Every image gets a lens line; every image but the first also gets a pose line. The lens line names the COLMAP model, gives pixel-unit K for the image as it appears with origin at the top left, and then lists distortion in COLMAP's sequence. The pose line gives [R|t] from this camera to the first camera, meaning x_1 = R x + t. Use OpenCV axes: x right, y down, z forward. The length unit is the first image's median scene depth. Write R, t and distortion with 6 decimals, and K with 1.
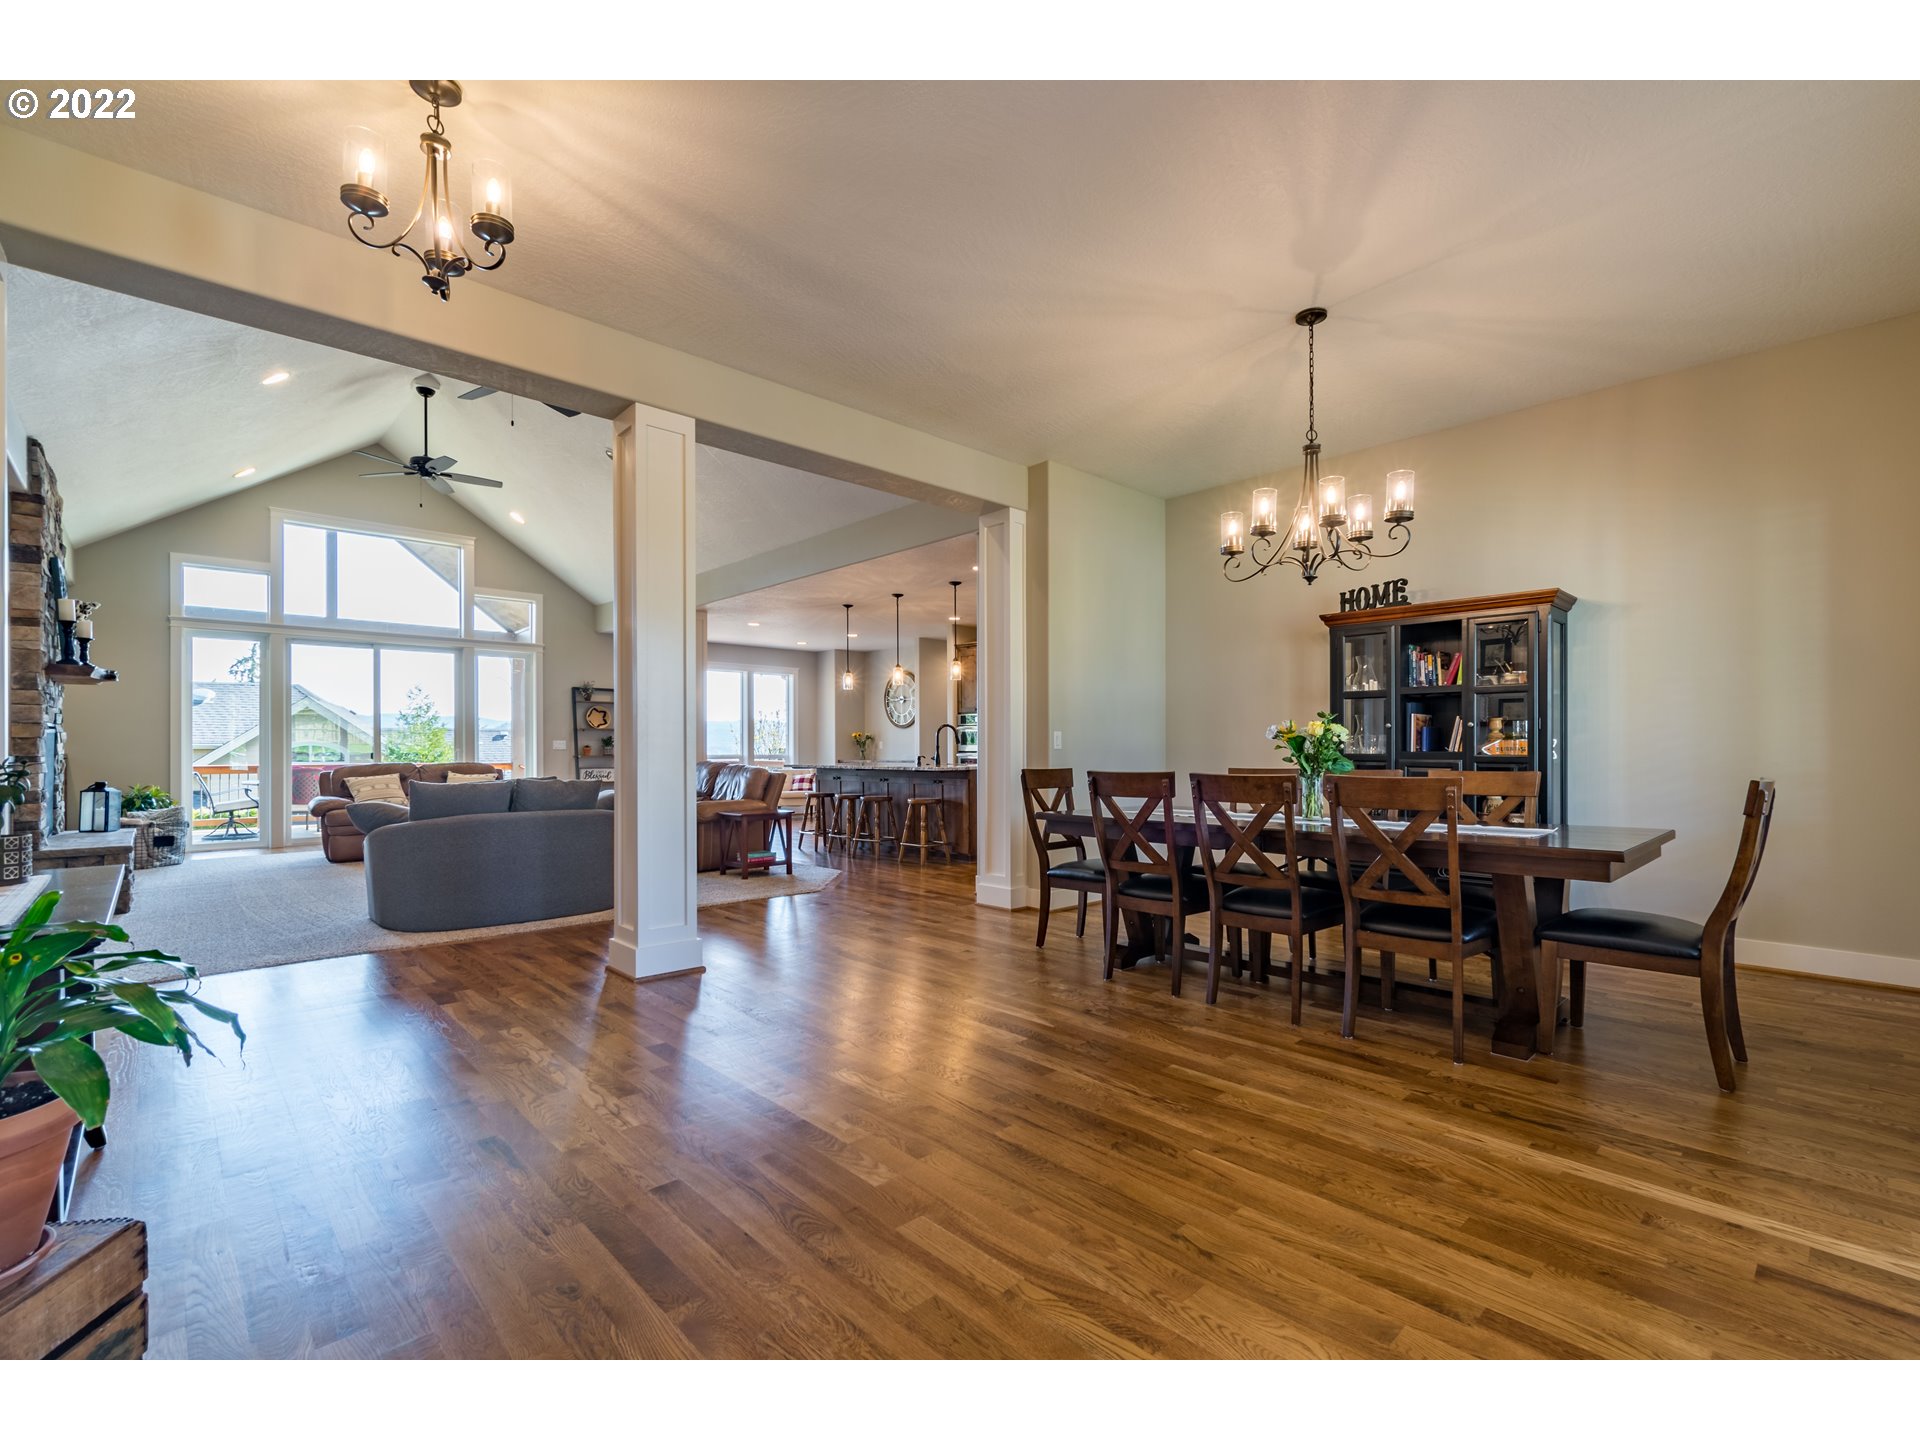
lens RADIAL K [[851.8, 0, 967.1], [0, 851.8, 740.4], [0, 0, 1]] dist [0.003378, -0.001543]
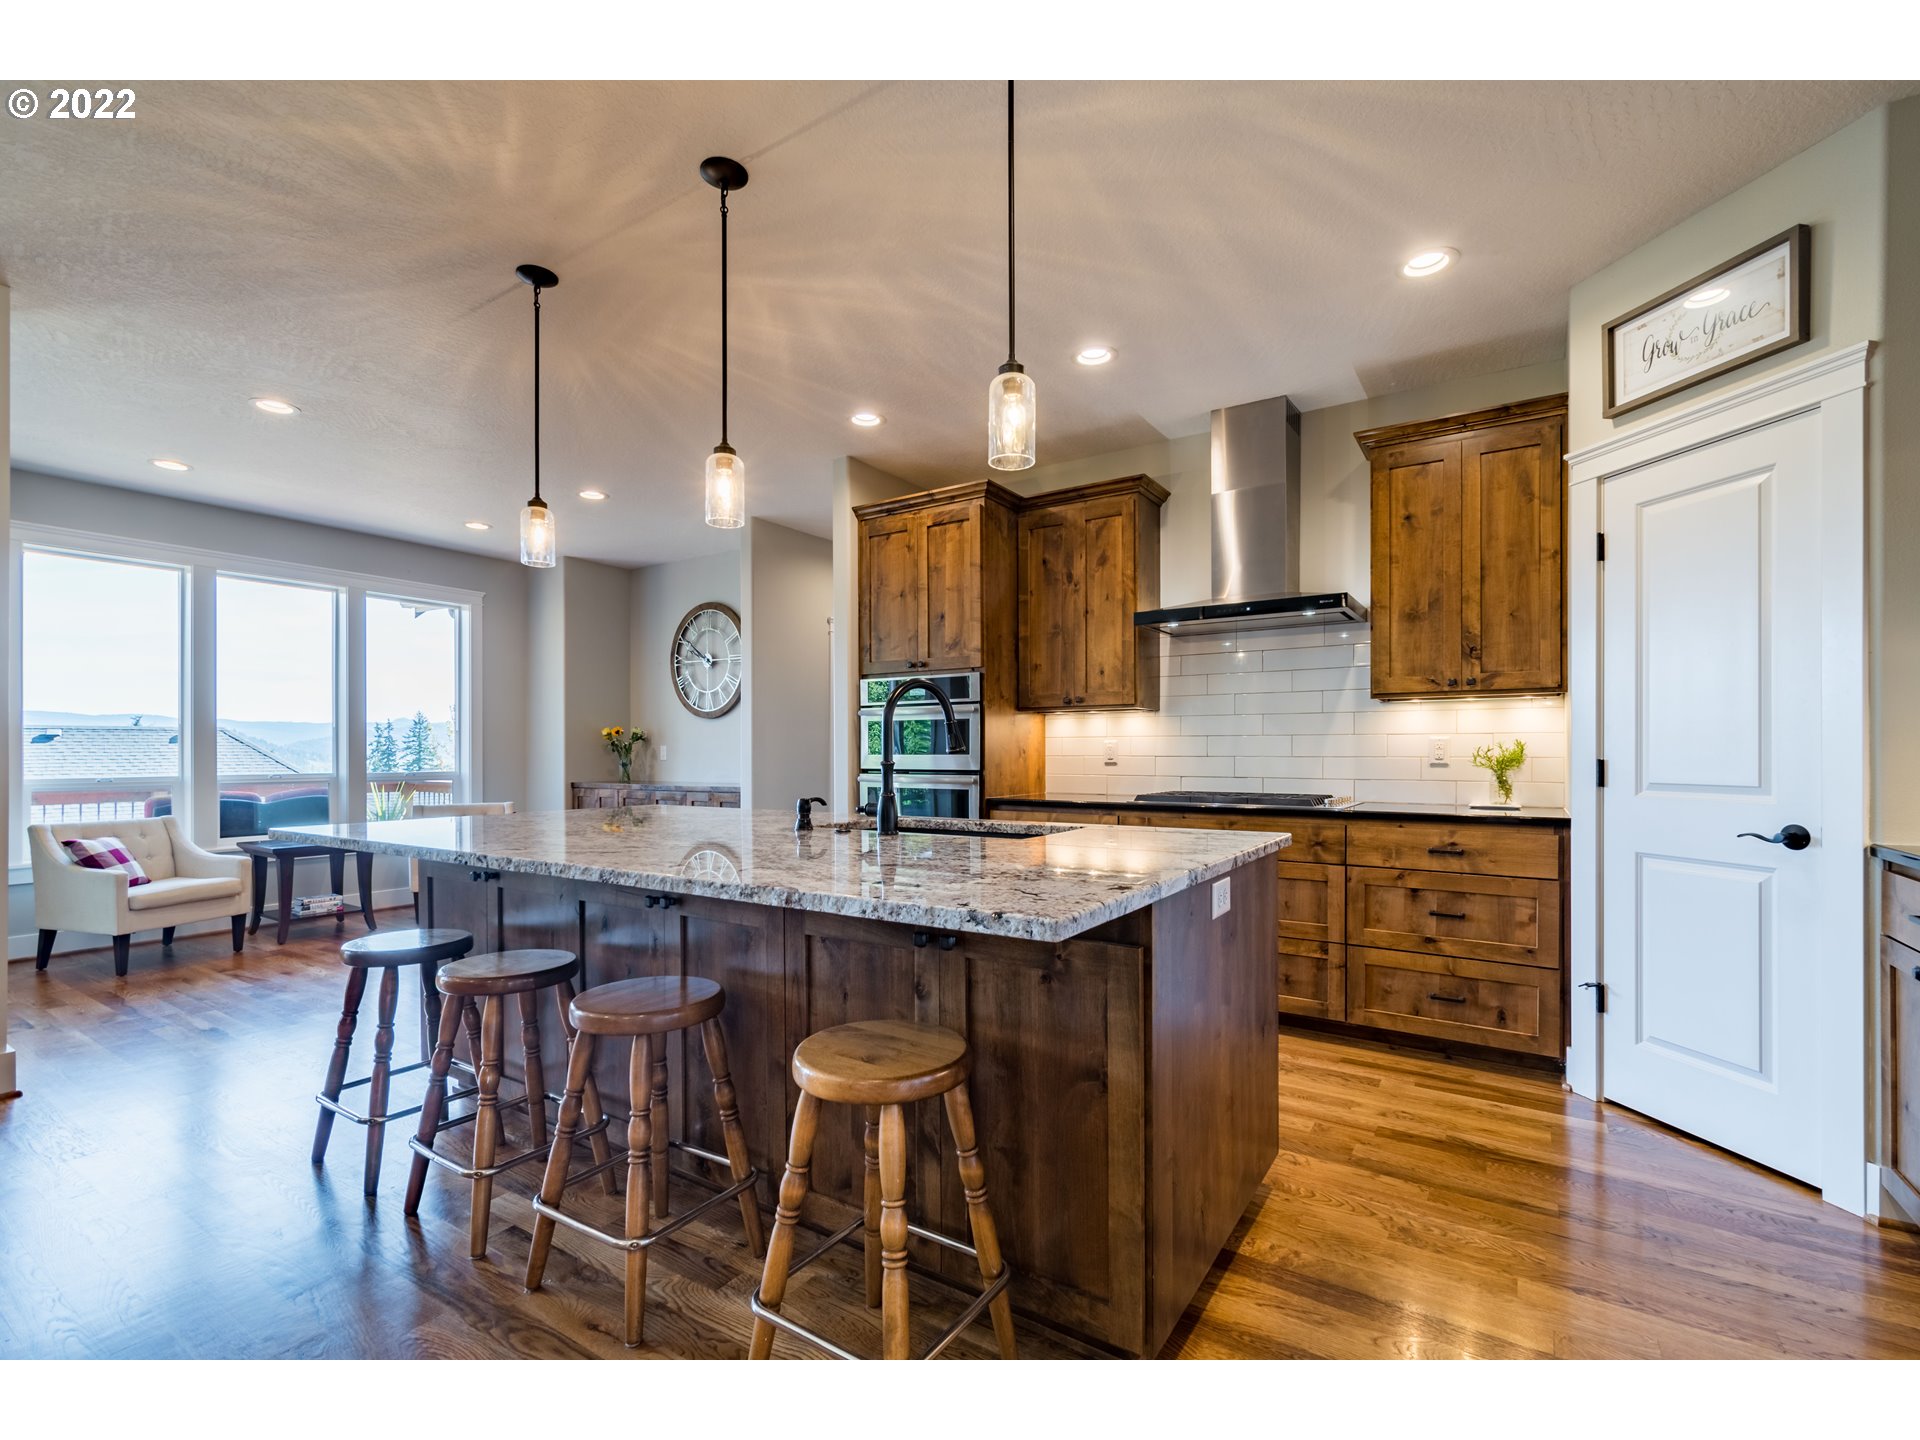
lens RADIAL K [[851.8, 0, 962.0], [0, 851.8, 746.6], [0, 0, 1]] dist [0.003378, -0.001543]
pose [[0.973098, 0.001853, 0.230383, -0.068591], [-0.002267, 0.999996, 0.001533, 0.001052], [-0.230379, -0.002014, 0.973099, 0.707967]]
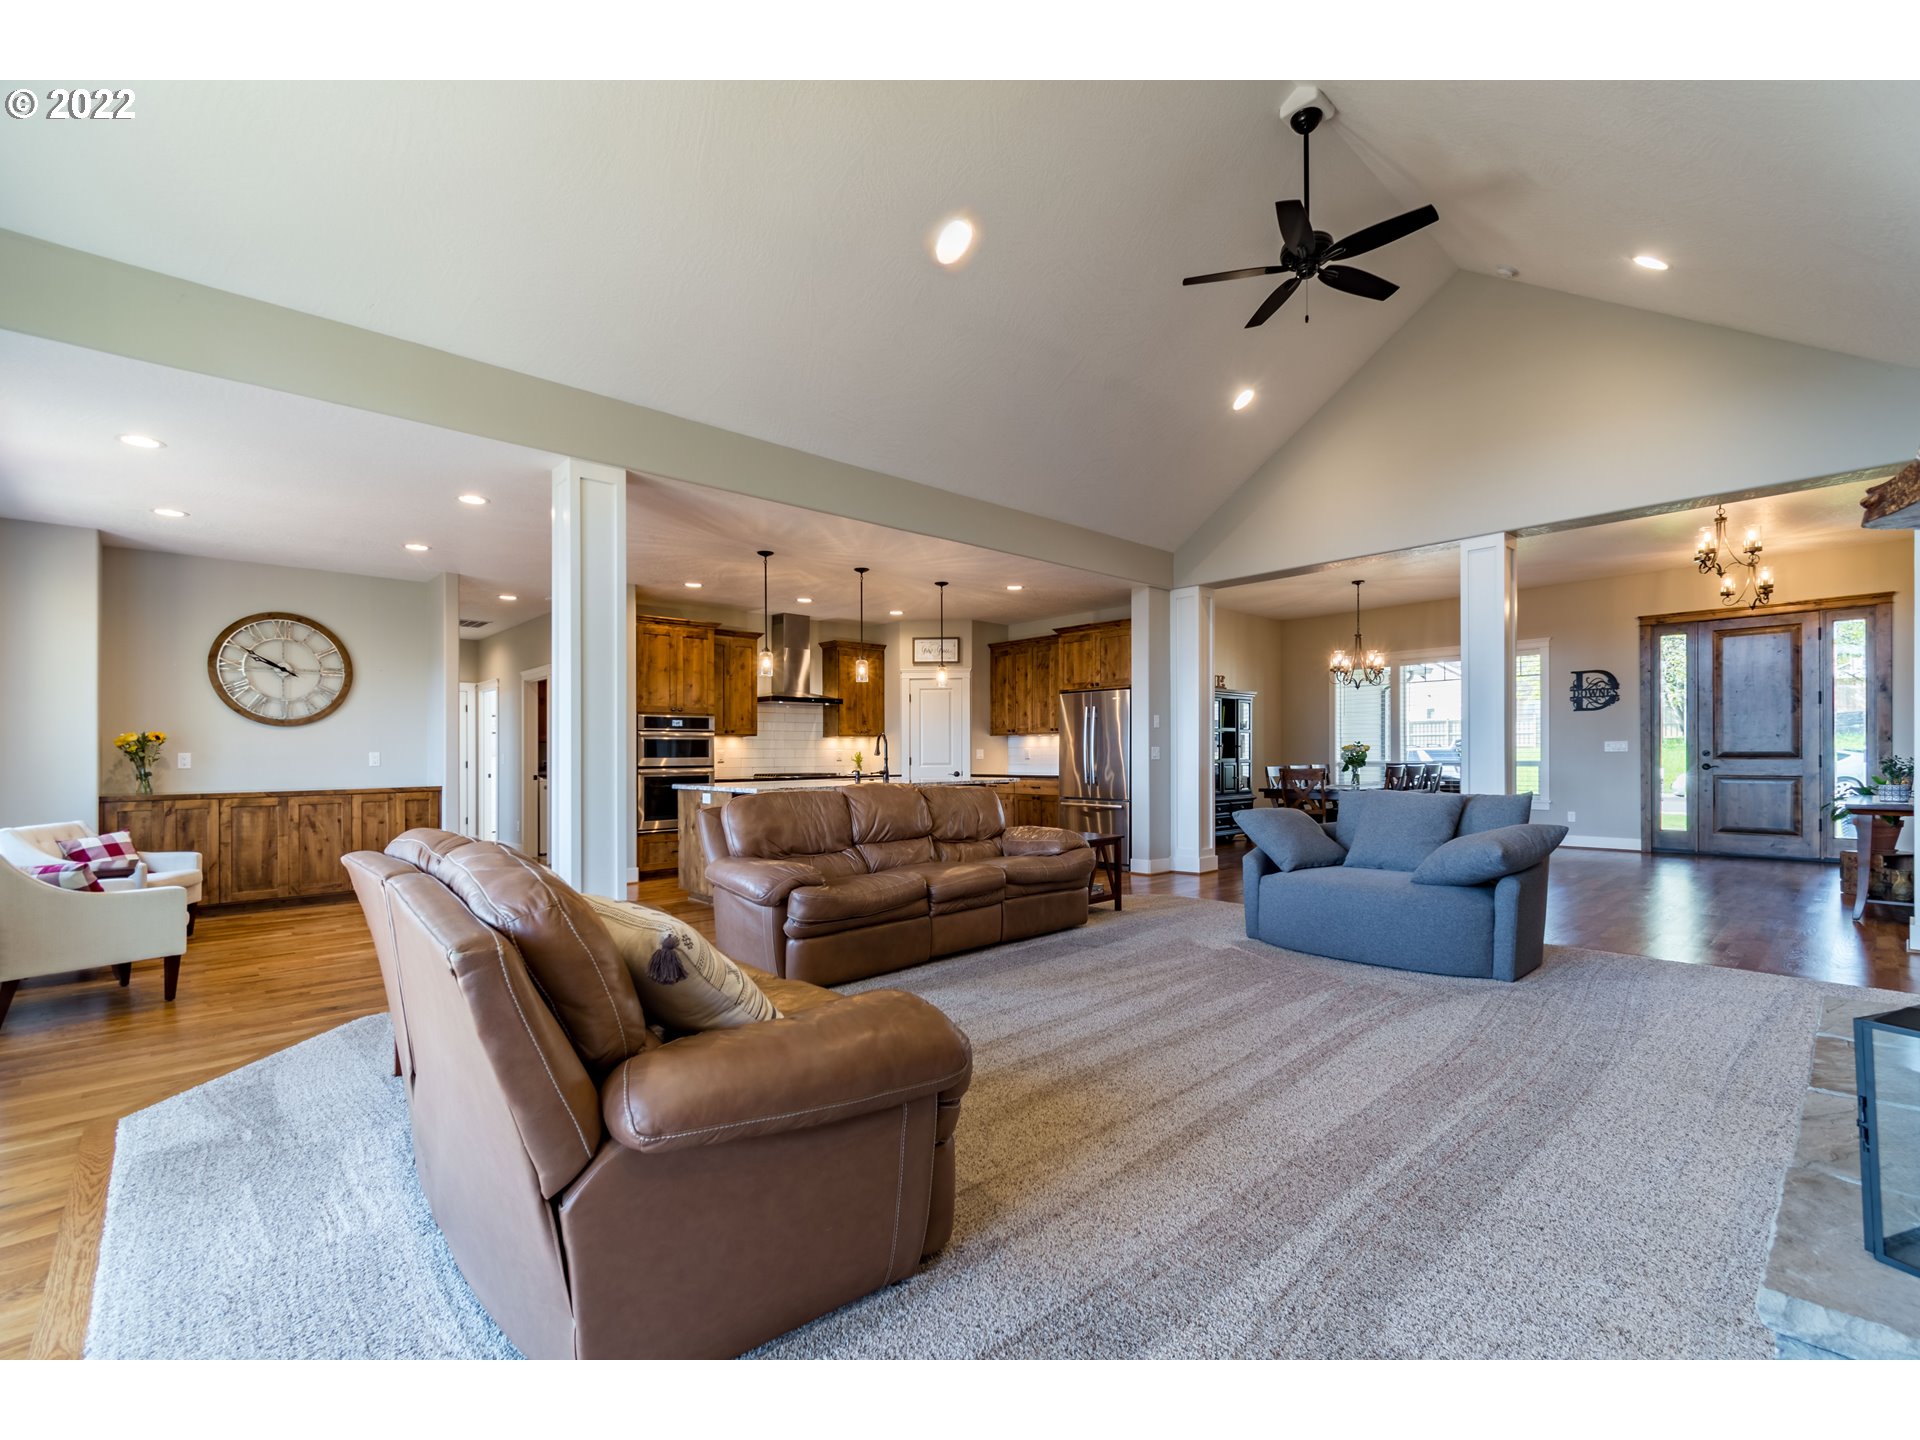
lens RADIAL K [[851.8, 0, 979.8], [0, 851.8, 748.8], [0, 0, 1]] dist [0.003378, -0.001543]
pose [[0.004234, 0.007679, 0.999962, -0.852235], [-0.001688, 0.999969, -0.007672, 0.003134], [-0.999990, -0.001655, 0.004246, 0.855529]]
